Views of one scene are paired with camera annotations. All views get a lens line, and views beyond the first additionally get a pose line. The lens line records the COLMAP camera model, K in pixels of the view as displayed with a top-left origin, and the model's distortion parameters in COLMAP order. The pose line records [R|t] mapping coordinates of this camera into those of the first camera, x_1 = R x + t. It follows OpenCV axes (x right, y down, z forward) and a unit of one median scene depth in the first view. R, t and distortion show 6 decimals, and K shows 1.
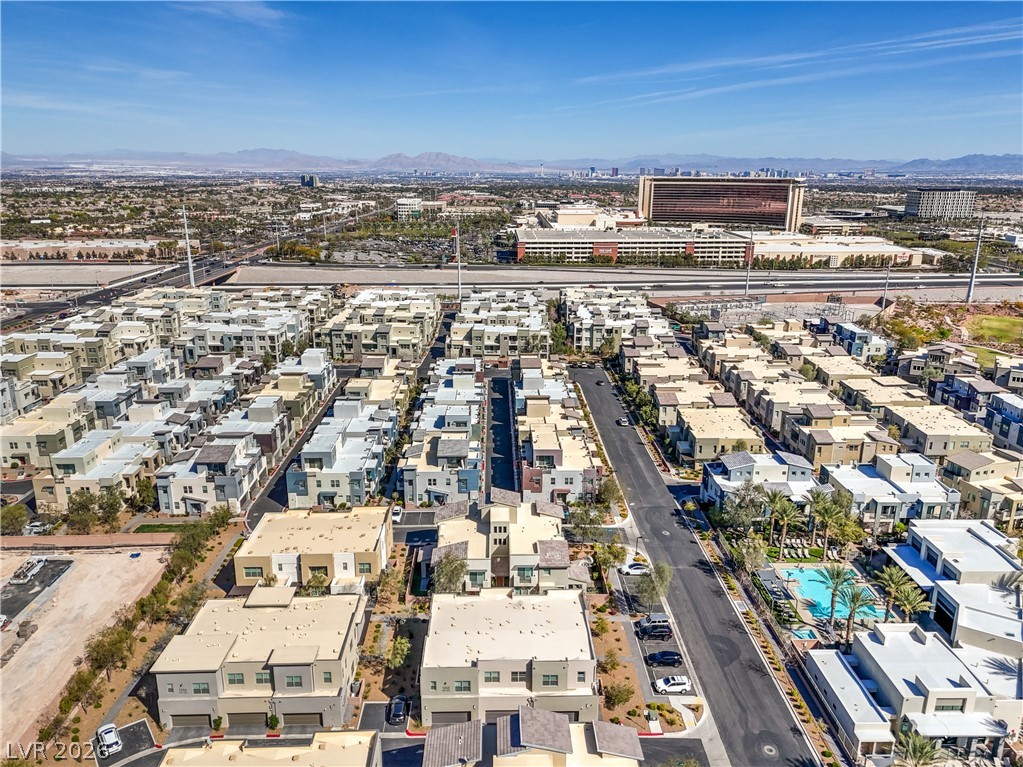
lens RADIAL K [[751.8, 0, 511.5], [0, 751.8, 383.5], [0, 0, 1]] dist [0.091953, -0.104773]
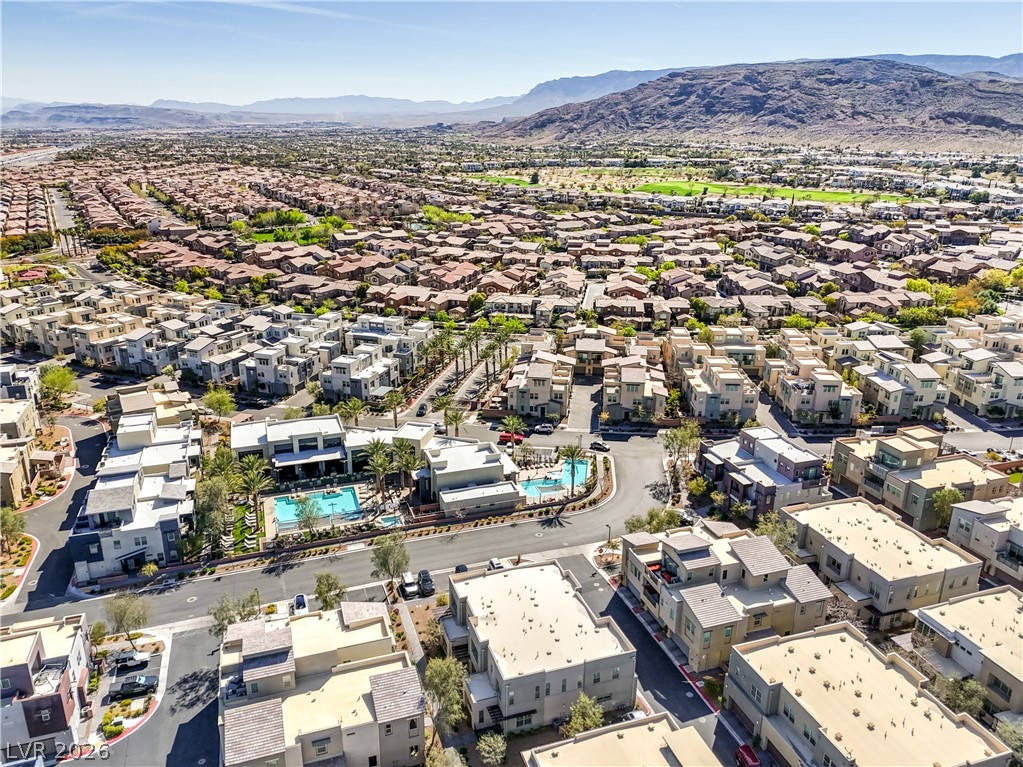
lens RADIAL K [[765.2, 0, 511.5], [0, 765.2, 383.5], [0, 0, 1]] dist [0.088428, -0.091285]
pose [[-0.299843, -0.314717, 0.900582, -0.370729], [0.261666, 0.880681, 0.394882, -0.154008], [-0.917401, 0.354054, -0.181715, 0.531695]]
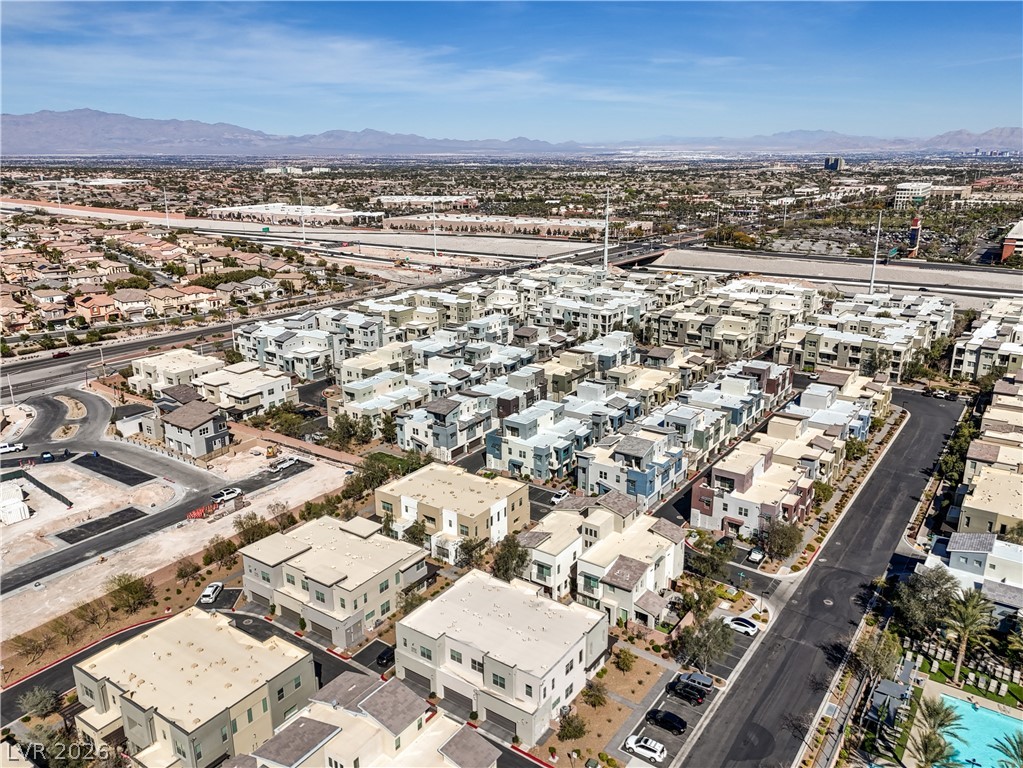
lens RADIAL K [[765.2, 0, 511.5], [0, 765.2, 384.0], [0, 0, 1]] dist [0.088428, -0.091285]
pose [[0.802790, 0.164849, -0.573021, 0.254371], [-0.155555, 0.985645, 0.065624, -0.023674], [0.575614, 0.036454, 0.816909, 0.082739]]
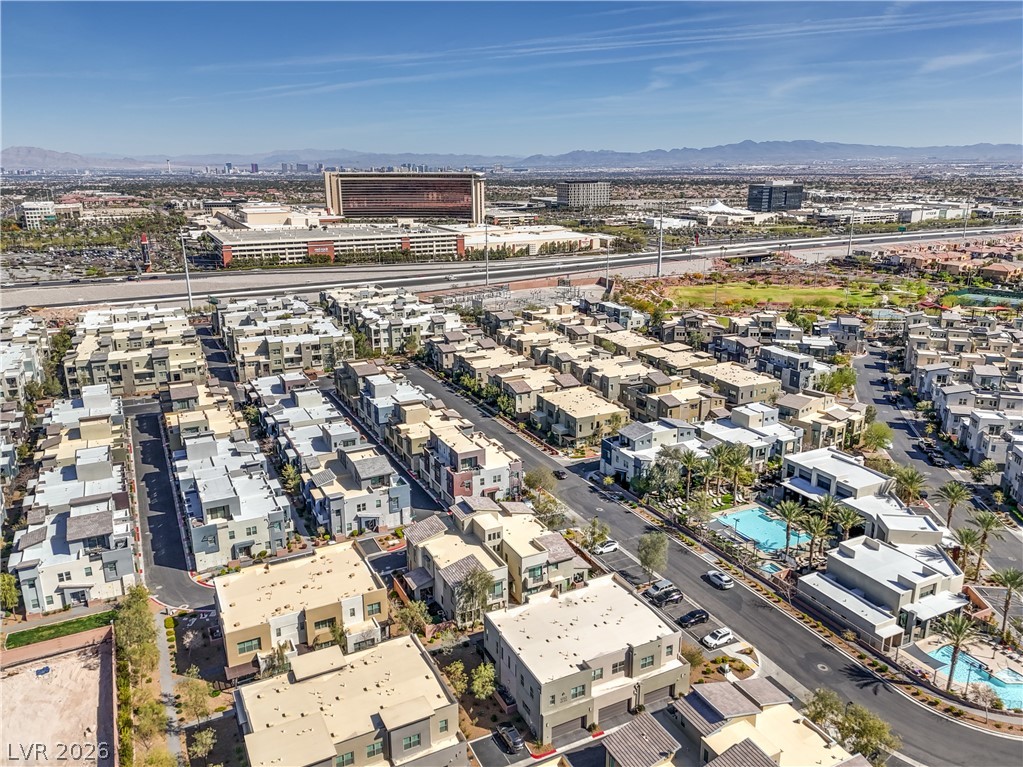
lens RADIAL K [[765.2, 0, 511.5], [0, 765.2, 383.5], [0, 0, 1]] dist [0.088428, -0.091285]
pose [[0.904867, -0.130163, 0.405306, -0.217729], [0.129933, 0.991121, 0.028214, -0.014859], [-0.405380, 0.027133, 0.913746, 0.051010]]
